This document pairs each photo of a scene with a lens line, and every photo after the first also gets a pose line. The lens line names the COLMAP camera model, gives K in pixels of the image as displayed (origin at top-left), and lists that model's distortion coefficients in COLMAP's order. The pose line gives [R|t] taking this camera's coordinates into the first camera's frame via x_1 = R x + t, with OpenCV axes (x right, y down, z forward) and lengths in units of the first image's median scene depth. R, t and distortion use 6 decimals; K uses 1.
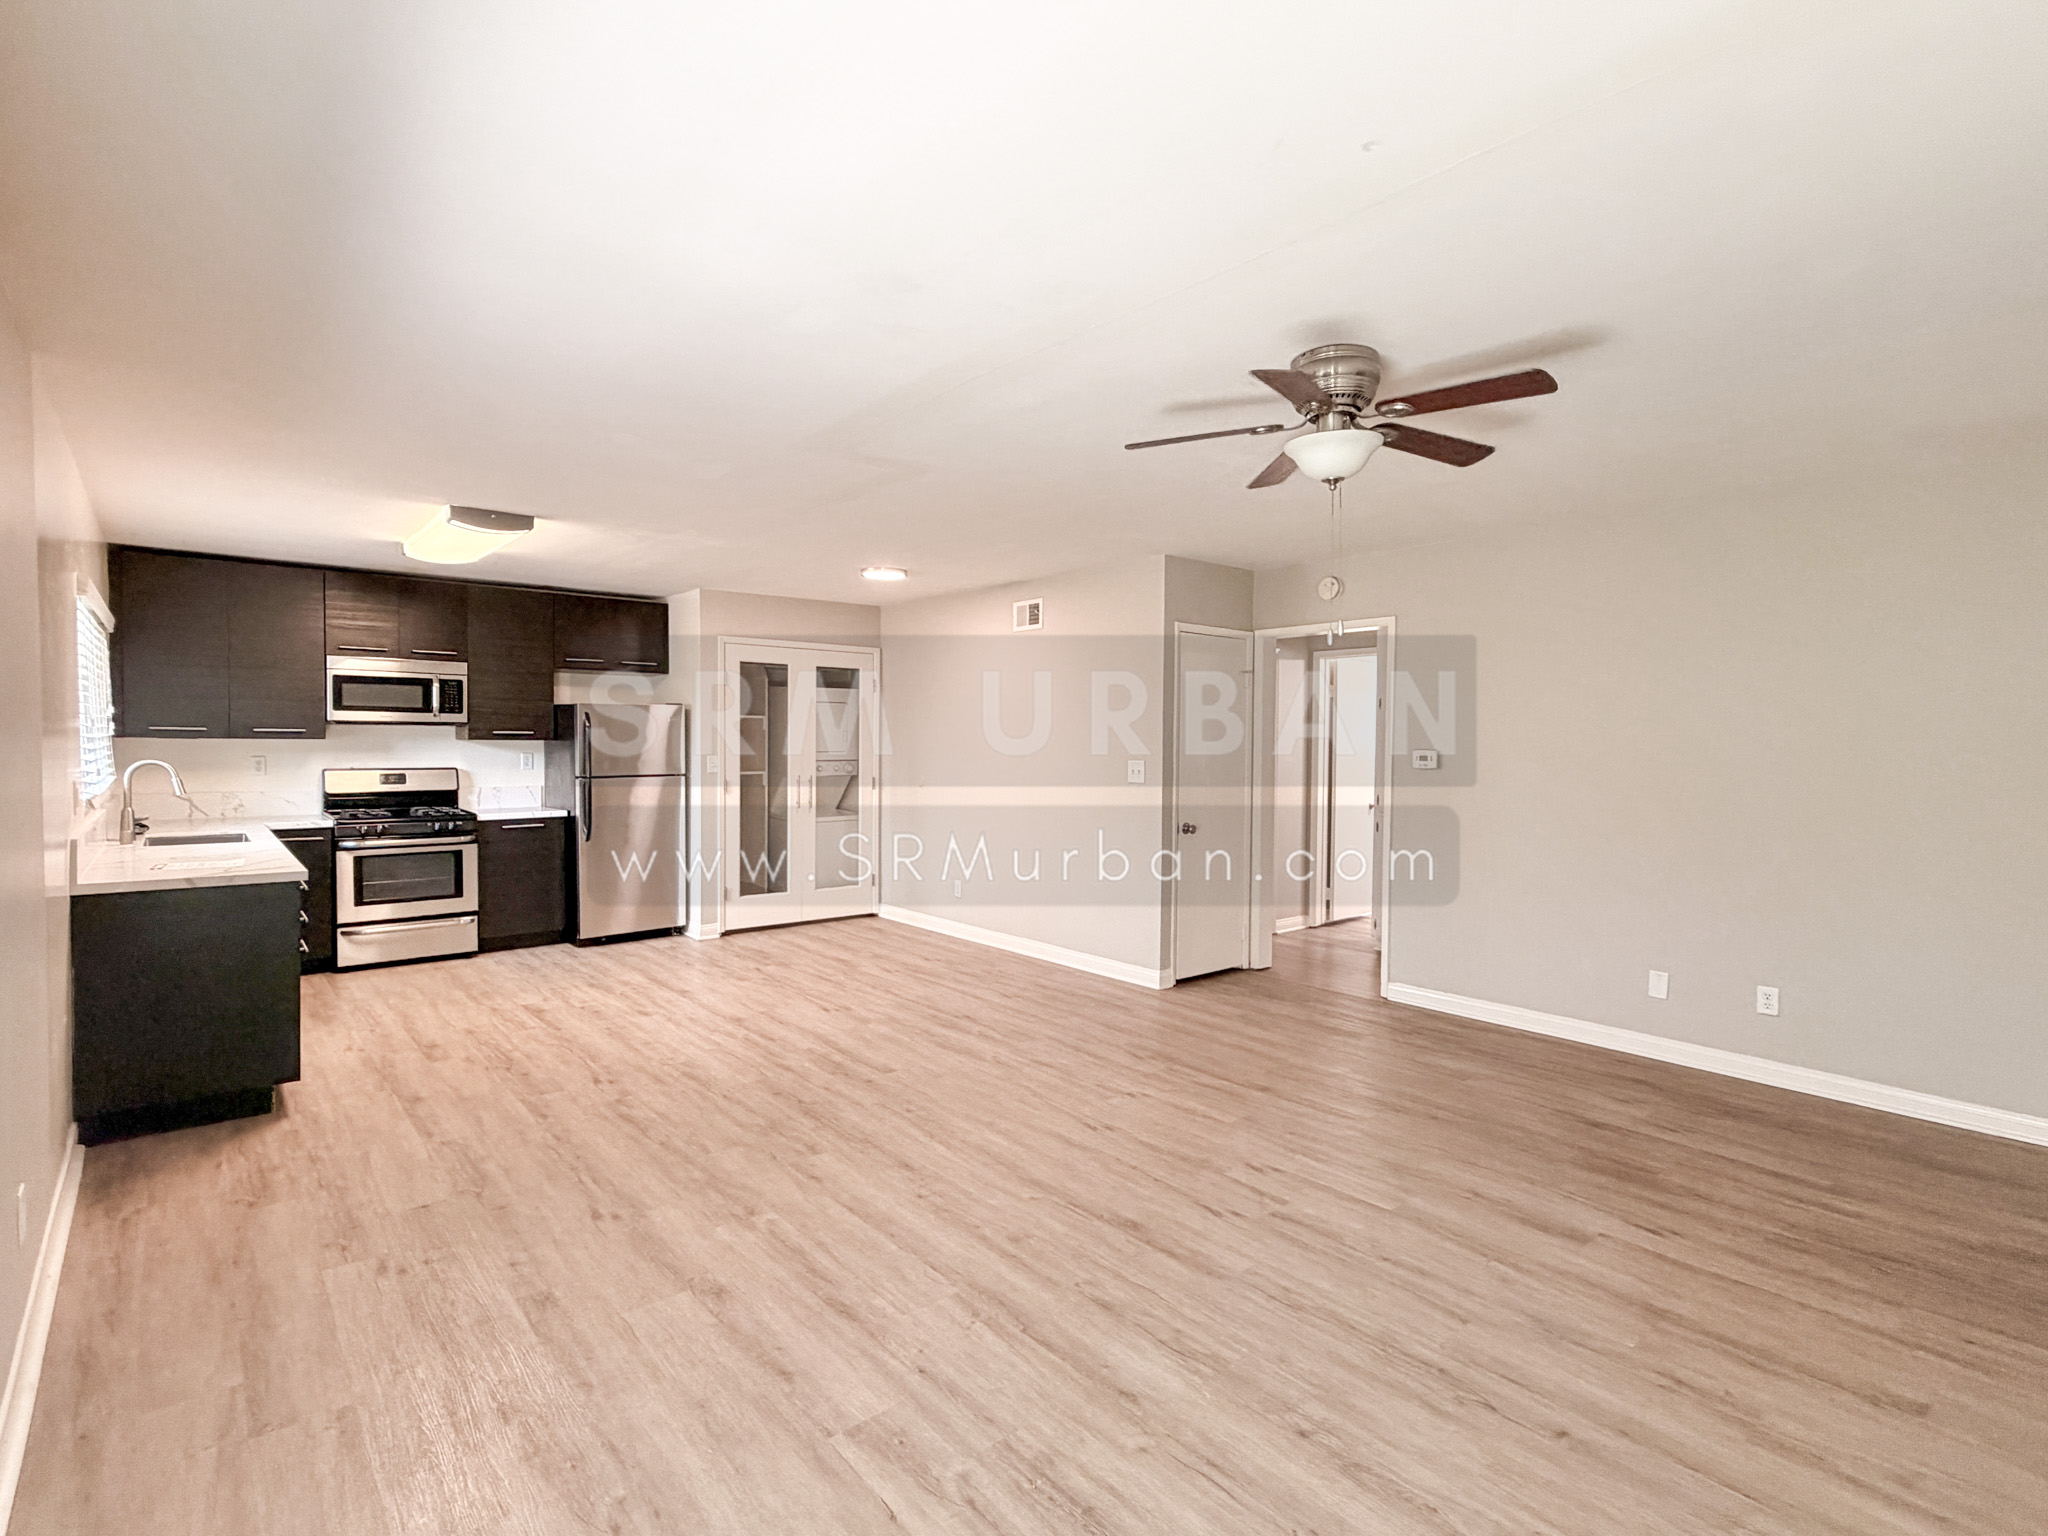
lens RADIAL K [[1003.8, 0, 1018.4], [0, 1003.8, 768.7], [0, 0, 1]] dist [-0.000162, 0.000469]
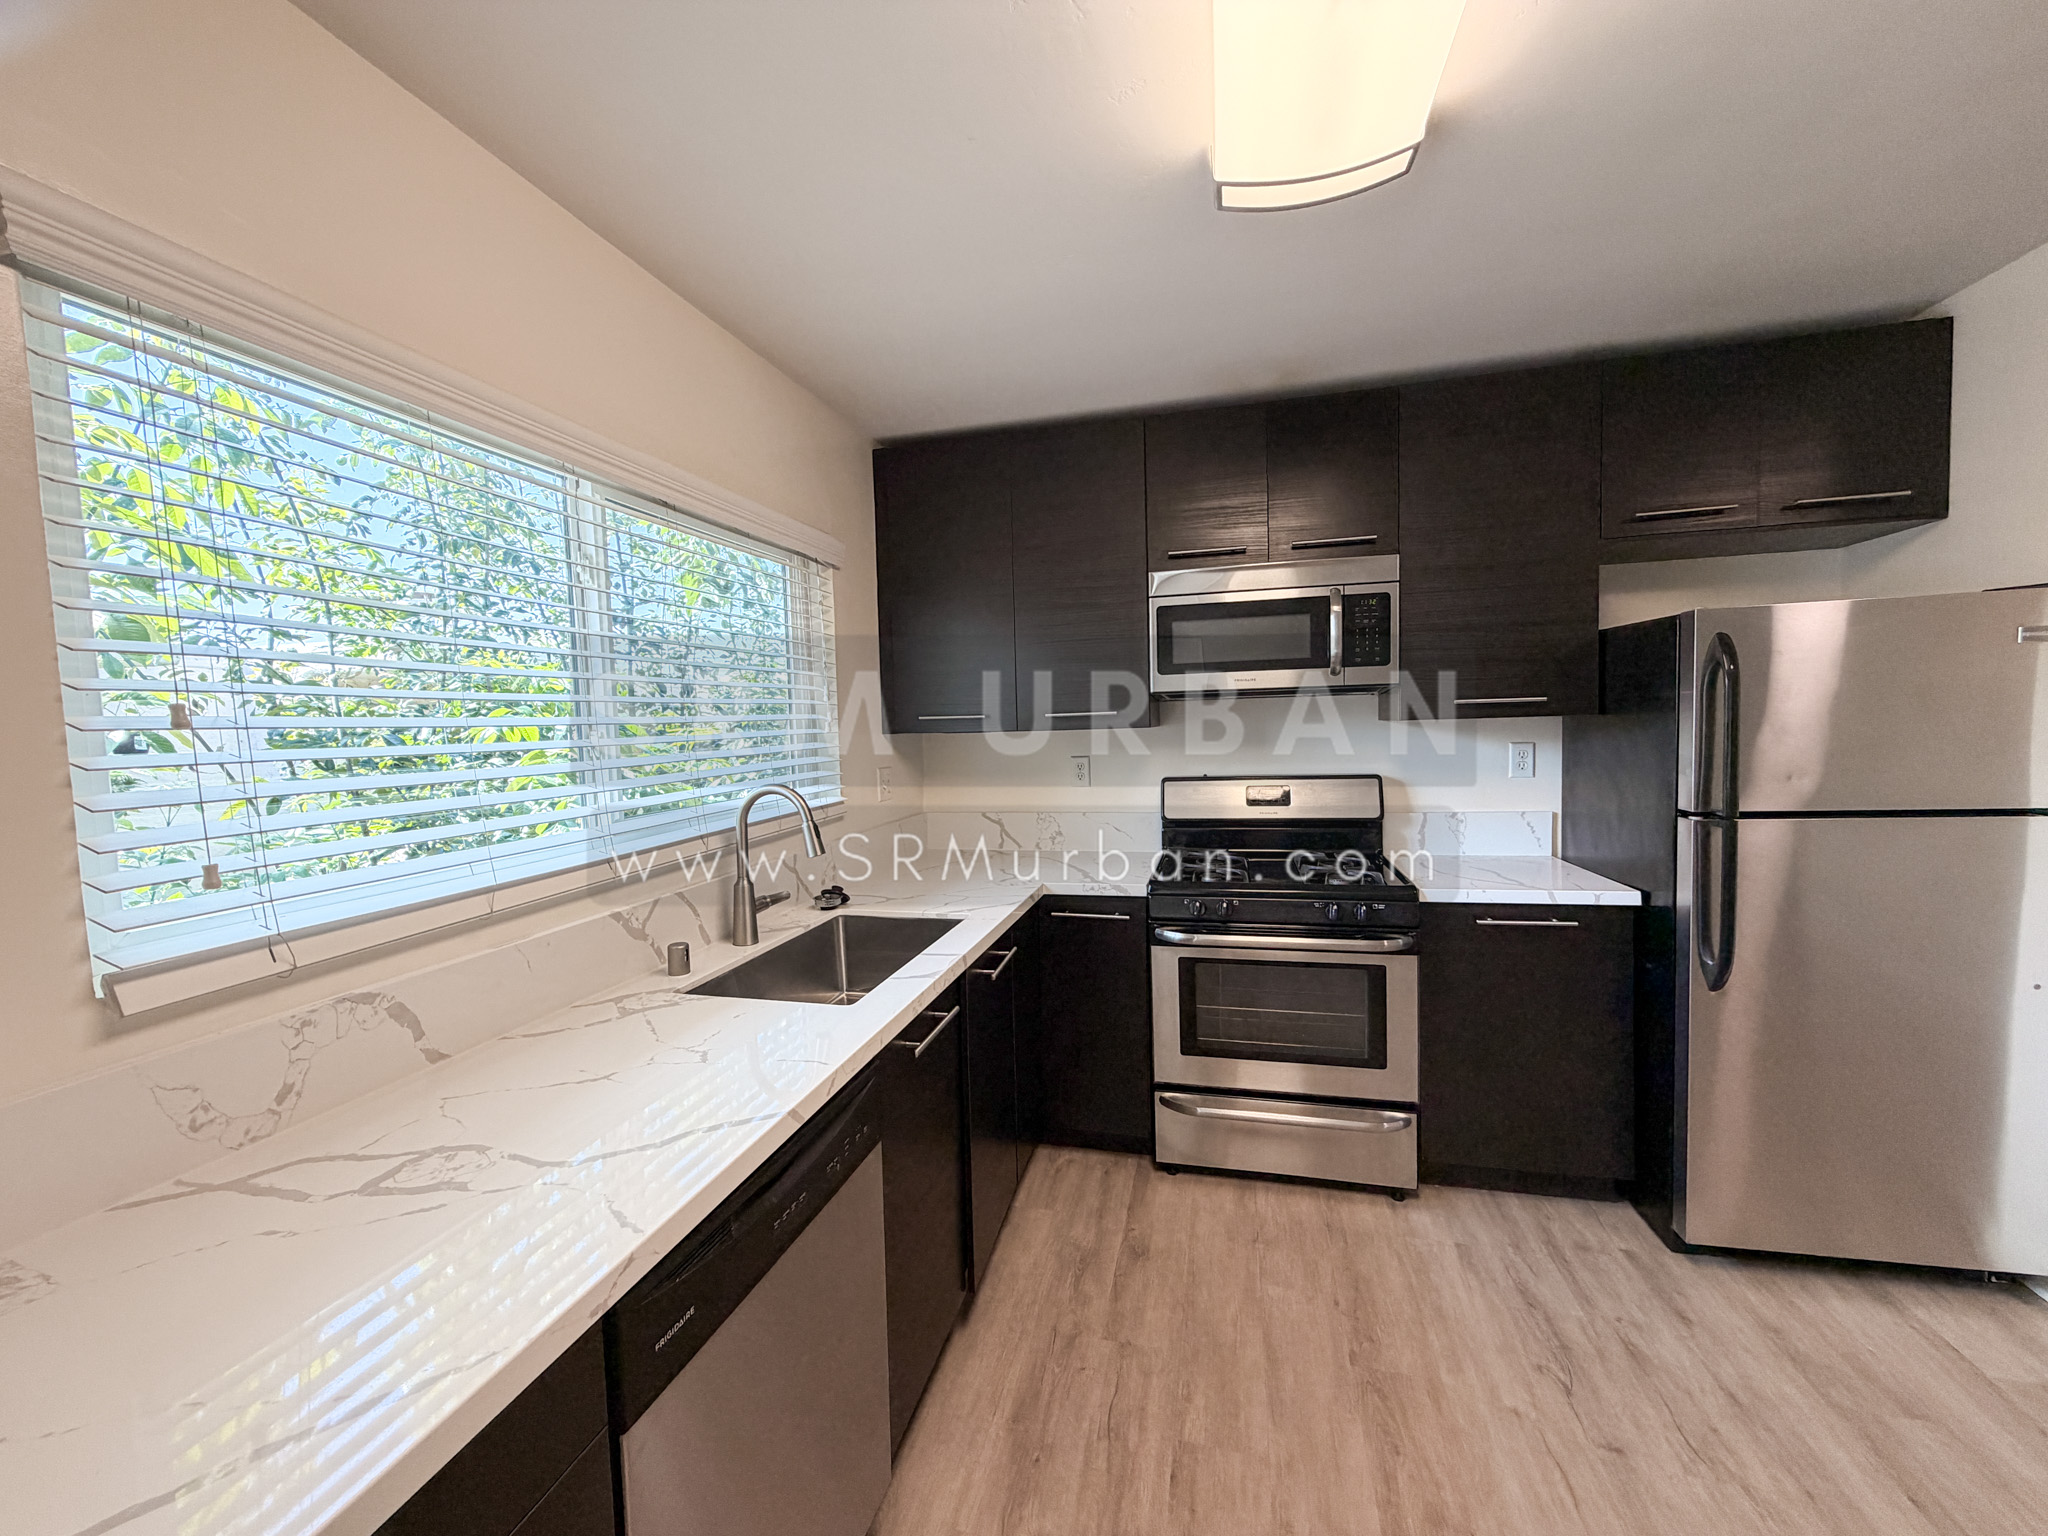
lens RADIAL K [[821.2, 0, 1018.9], [0, 821.2, 769.8], [0, 0, 1]] dist [0.004170, -0.000127]
pose [[0.581086, 0.021854, -0.813549, -0.395783], [0.011301, 0.999326, 0.034917, -0.024614], [0.813764, -0.029484, 0.580448, 0.737202]]
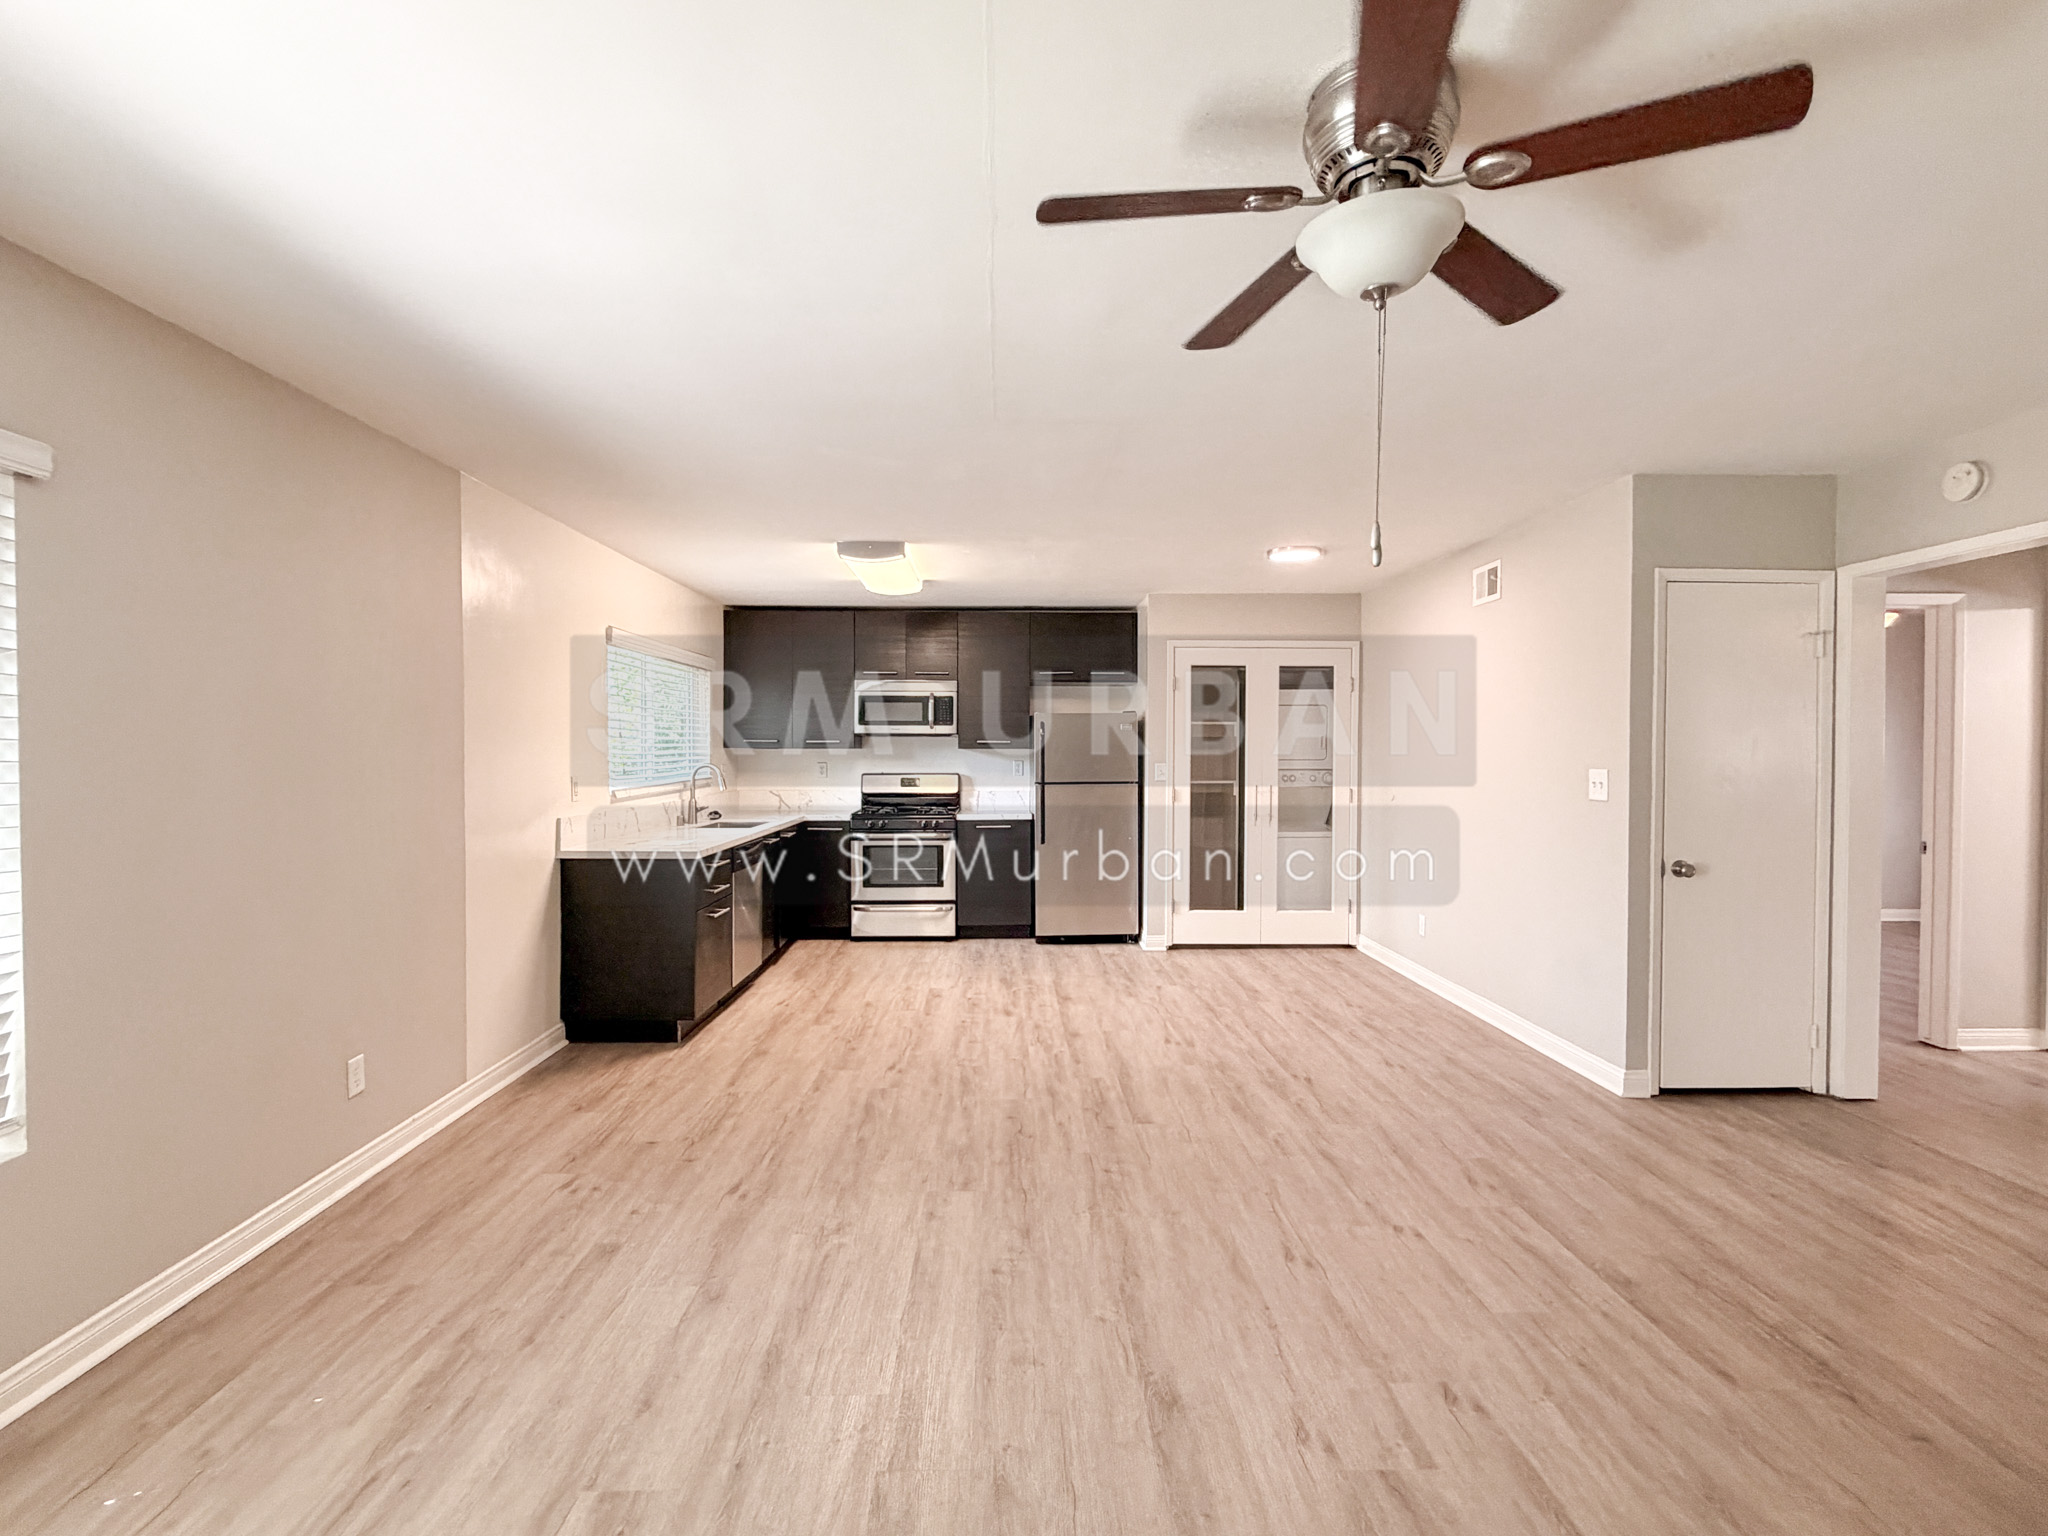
lens RADIAL K [[1003.8, 0, 1020.1], [0, 1003.8, 768.4], [0, 0, 1]] dist [-0.000162, 0.000469]
pose [[0.778737, 0.004215, -0.627337, 0.252794], [-0.013268, 0.999864, -0.009753, 0.004193], [0.627211, 0.015918, 0.778687, 0.191371]]
